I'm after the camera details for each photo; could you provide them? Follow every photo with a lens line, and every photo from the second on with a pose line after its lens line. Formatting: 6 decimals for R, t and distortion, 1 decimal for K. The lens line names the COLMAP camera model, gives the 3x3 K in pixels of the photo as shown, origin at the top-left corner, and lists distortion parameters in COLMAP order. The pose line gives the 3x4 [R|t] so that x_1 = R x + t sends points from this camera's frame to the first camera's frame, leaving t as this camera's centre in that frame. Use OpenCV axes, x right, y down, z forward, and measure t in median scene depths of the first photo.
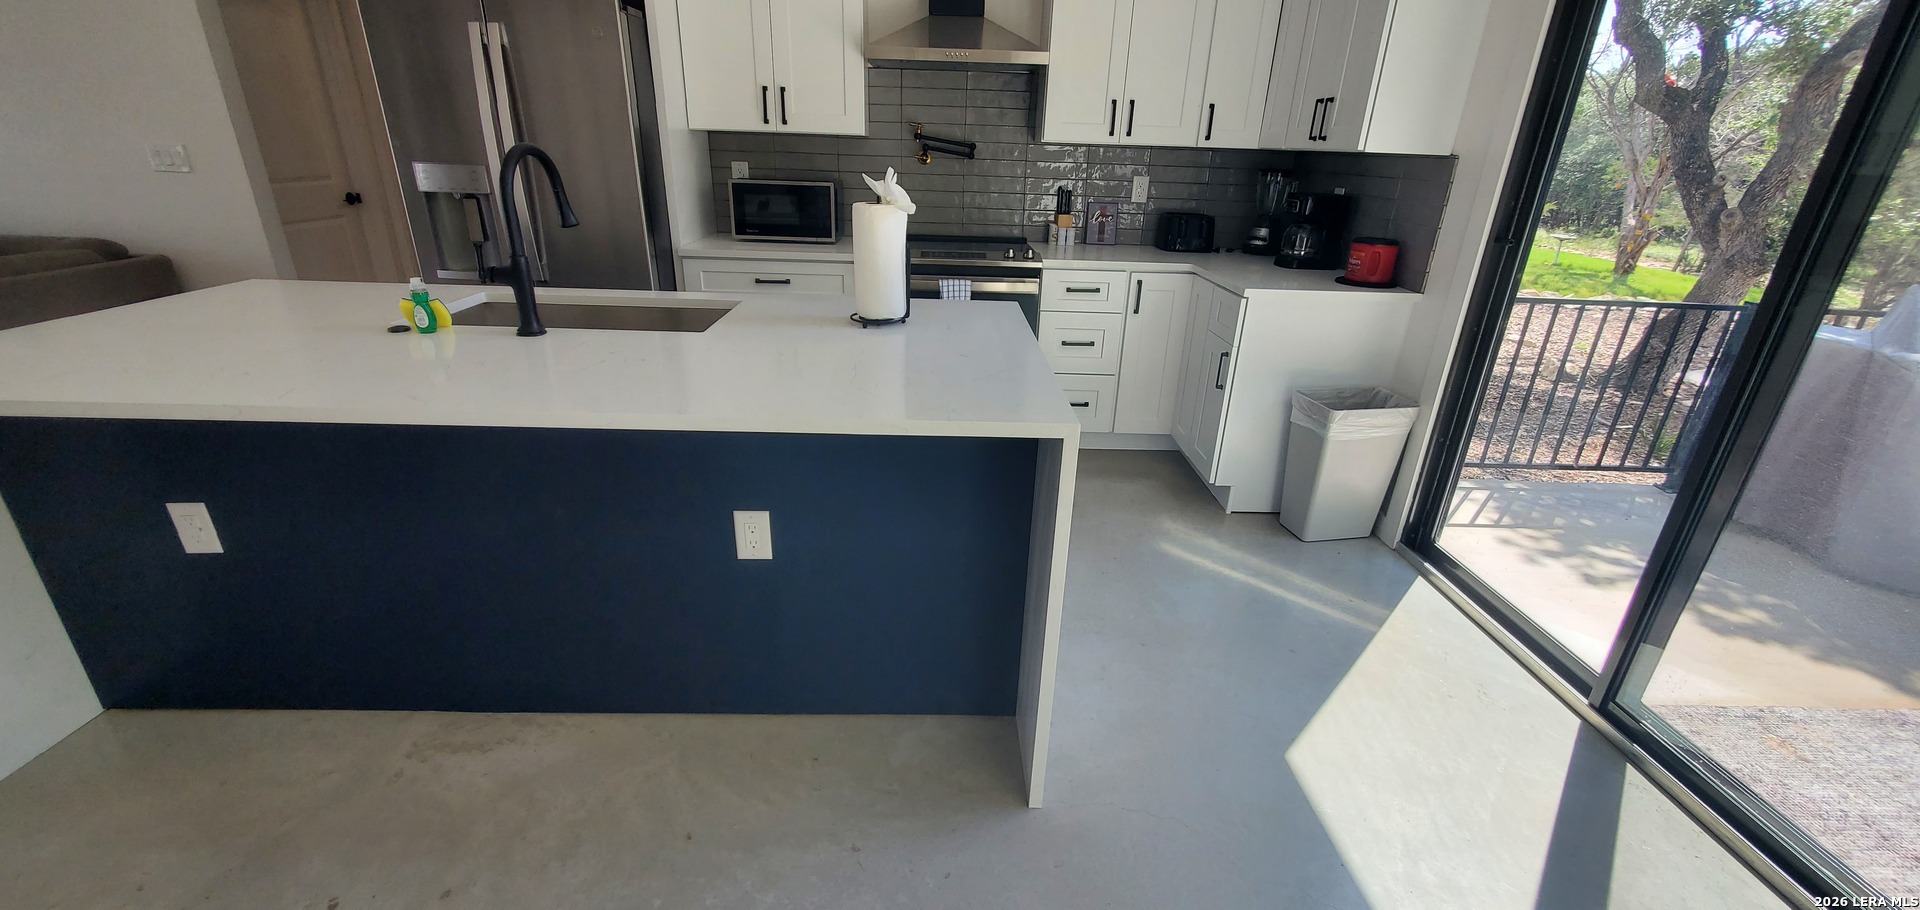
lens RADIAL K [[783.1, 0, 966.2], [0, 783.1, 462.7], [0, 0, 1]] dist [0.001281, -0.000657]
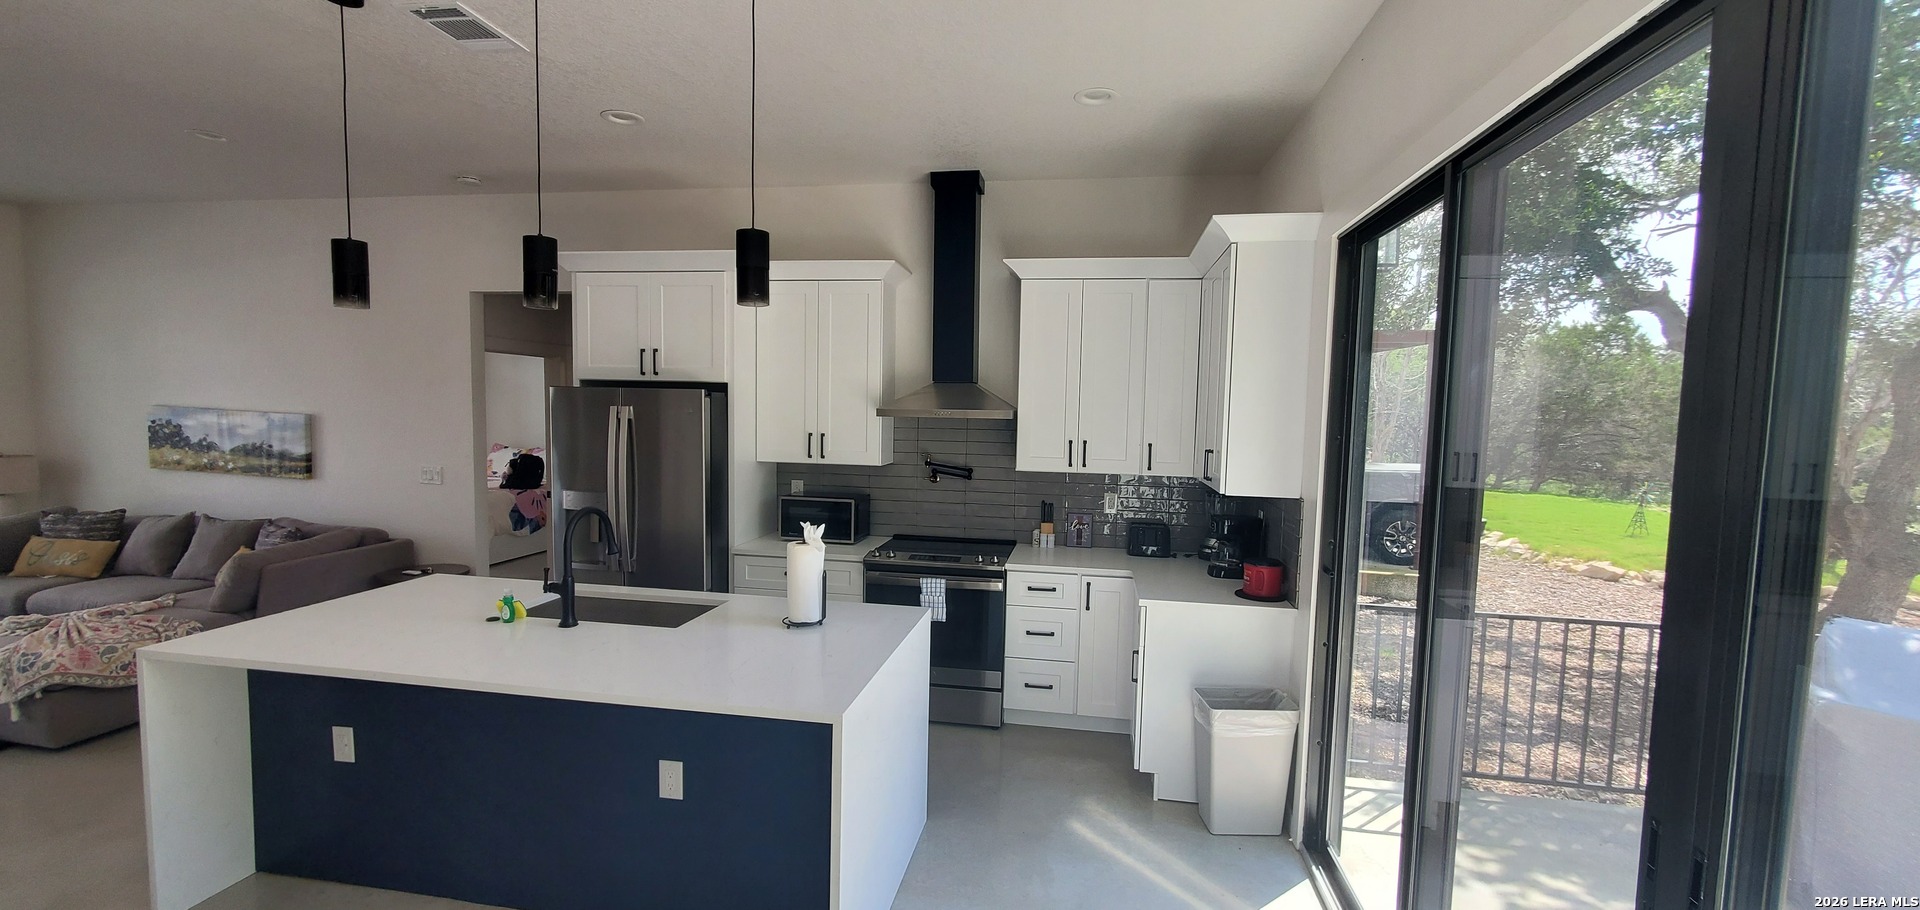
lens RADIAL K [[783.1, 0, 966.2], [0, 783.1, 462.7], [0, 0, 1]] dist [0.001281, -0.000657]
pose [[0.979984, 0.003517, -0.199047, 0.291732], [-0.066293, 0.948545, -0.309626, -0.025682], [0.187716, 0.316624, 0.929791, -0.213806]]
